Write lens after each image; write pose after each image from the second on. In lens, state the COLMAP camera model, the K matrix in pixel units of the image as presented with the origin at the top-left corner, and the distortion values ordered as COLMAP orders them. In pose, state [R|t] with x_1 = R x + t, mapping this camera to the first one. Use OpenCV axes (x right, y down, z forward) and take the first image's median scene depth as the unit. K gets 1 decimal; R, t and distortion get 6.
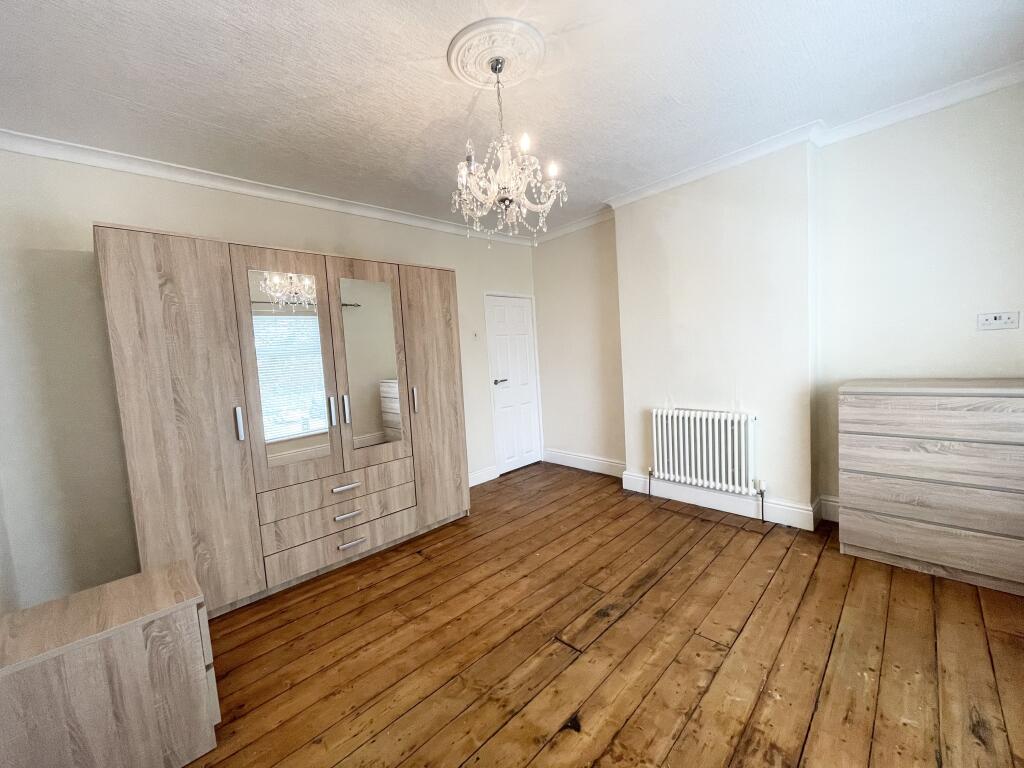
lens RADIAL K [[403.9, 0, 510.9], [0, 403.9, 384.1], [0, 0, 1]] dist [0.001200, -0.000190]
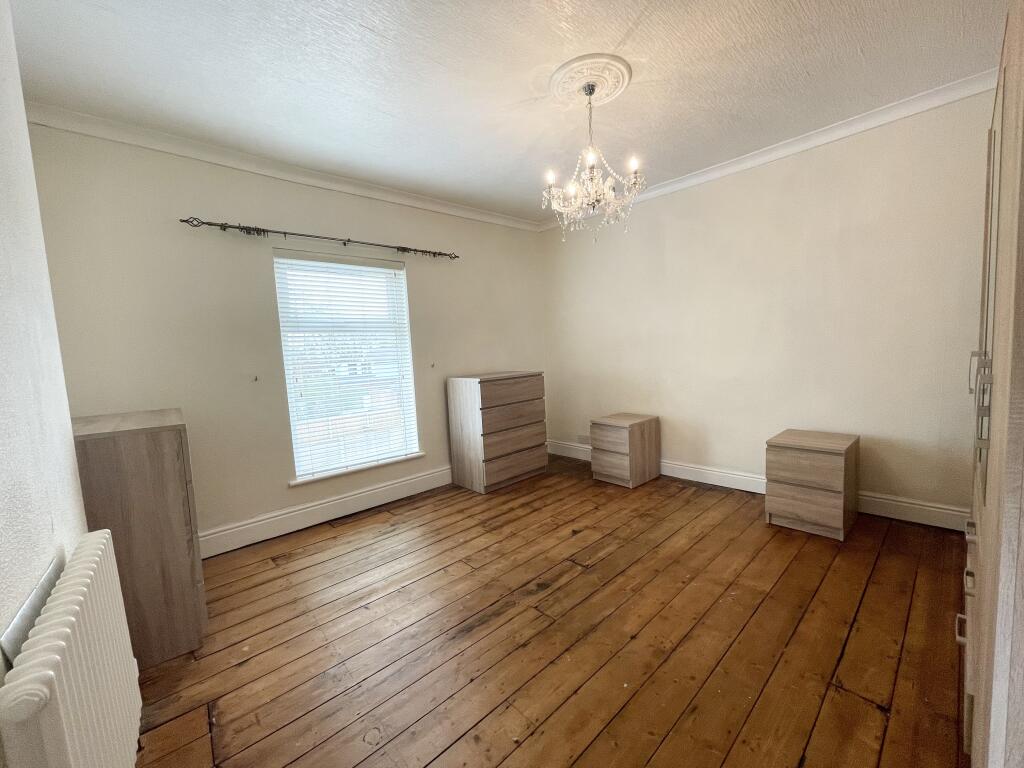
lens RADIAL K [[403.9, 0, 513.7], [0, 403.9, 386.8], [0, 0, 1]] dist [0.001200, -0.000190]
pose [[-0.992165, 0.113308, 0.052633, 0.197431], [0.120509, 0.979091, 0.163887, -0.127284], [-0.032963, 0.168945, -0.985074, 2.047770]]
